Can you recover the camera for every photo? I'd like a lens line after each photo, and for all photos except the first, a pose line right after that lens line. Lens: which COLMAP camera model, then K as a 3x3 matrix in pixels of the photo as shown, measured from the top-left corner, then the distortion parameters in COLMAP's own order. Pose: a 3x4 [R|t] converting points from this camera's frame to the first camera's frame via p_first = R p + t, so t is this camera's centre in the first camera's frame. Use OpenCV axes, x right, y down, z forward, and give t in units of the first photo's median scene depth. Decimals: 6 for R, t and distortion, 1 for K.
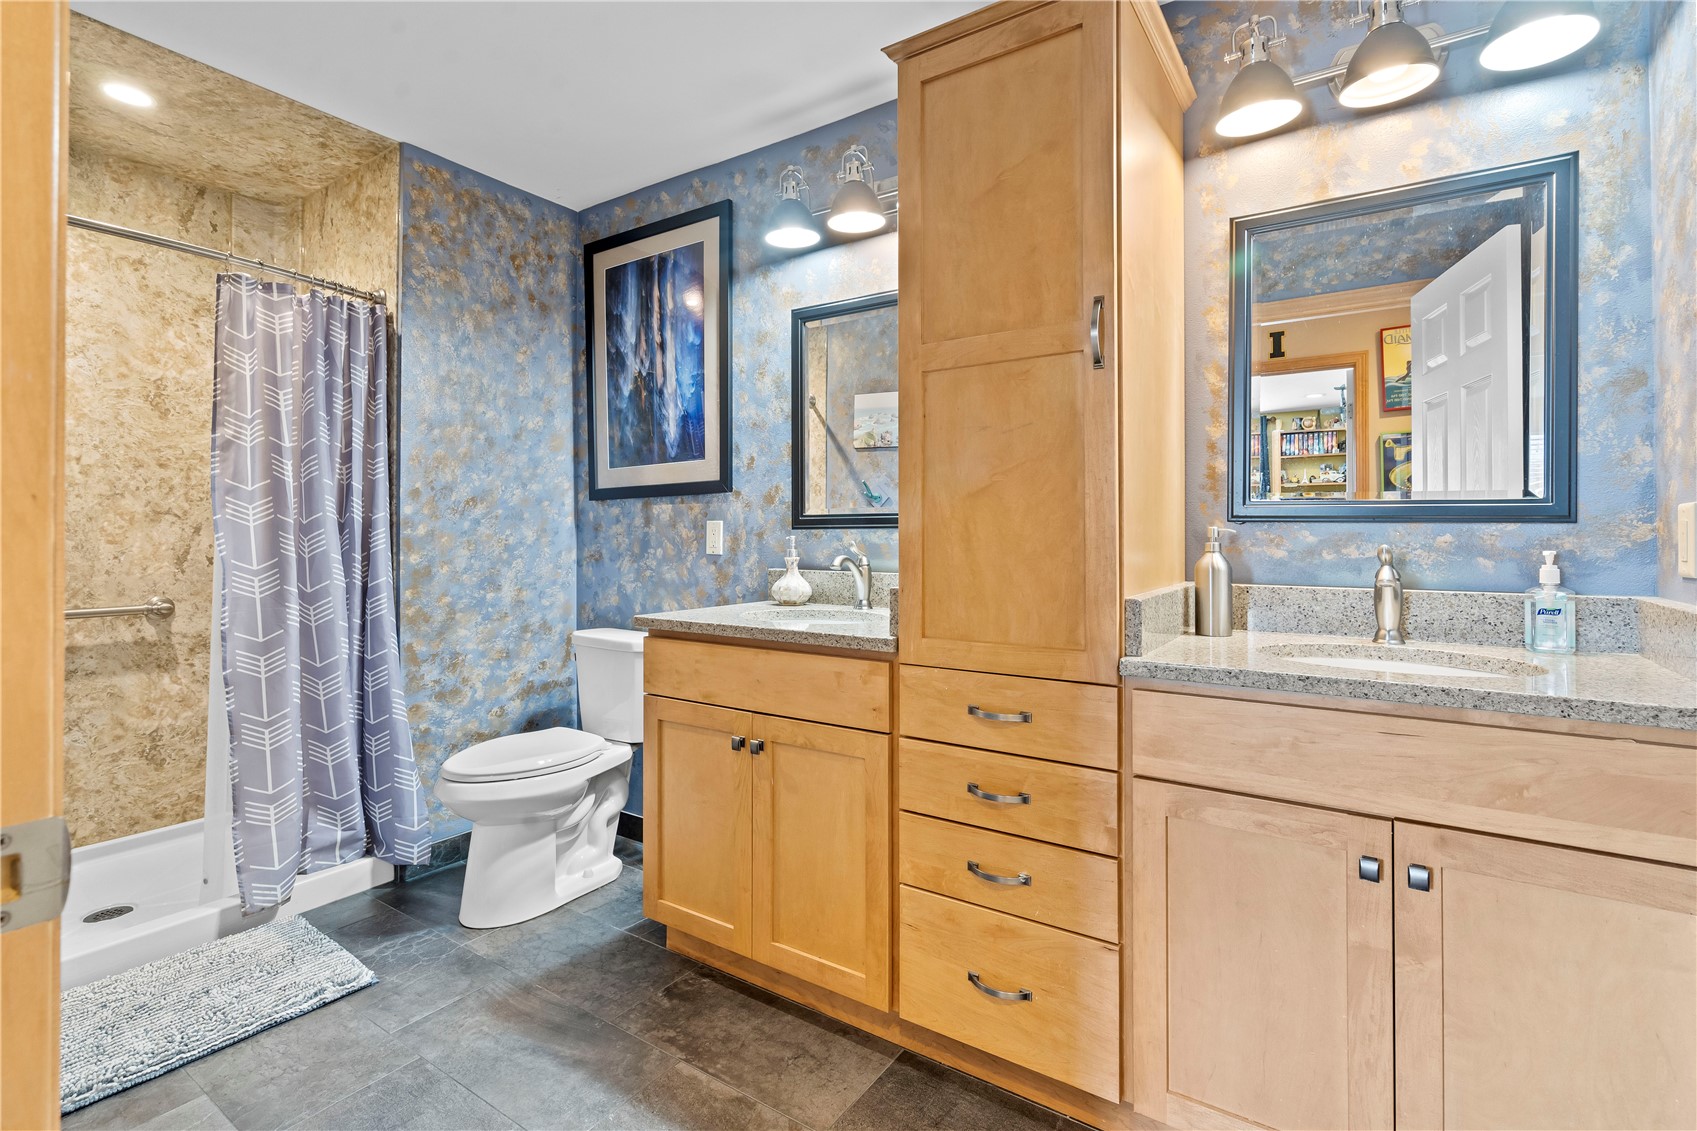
lens RADIAL K [[780.8, 0, 854.1], [0, 780.8, 528.1], [0, 0, 1]] dist [-0.001073, 0.001348]
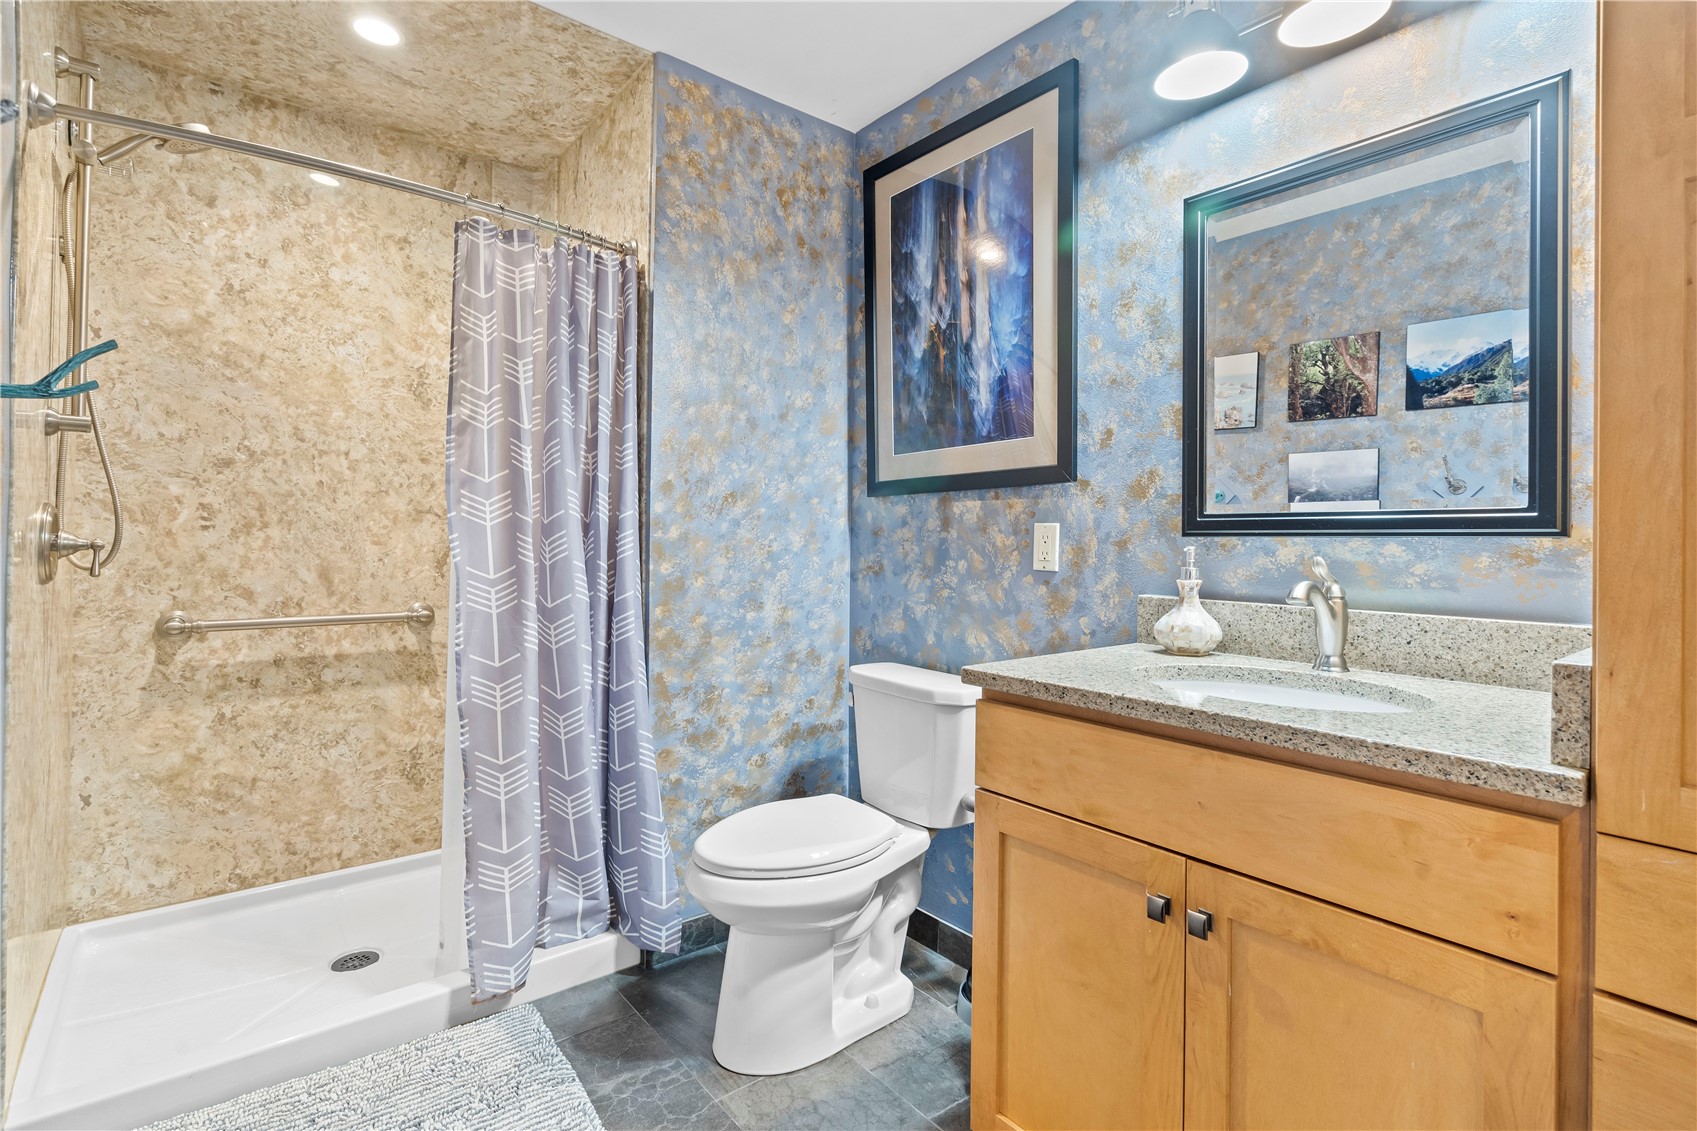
lens RADIAL K [[780.8, 0, 856.5], [0, 780.8, 537.6], [0, 0, 1]] dist [-0.001073, 0.001348]
pose [[0.959385, 0.010091, -0.281920, -0.145489], [-0.009130, 0.999947, 0.004724, 0.002028], [0.281952, -0.001958, 0.959426, 0.278543]]
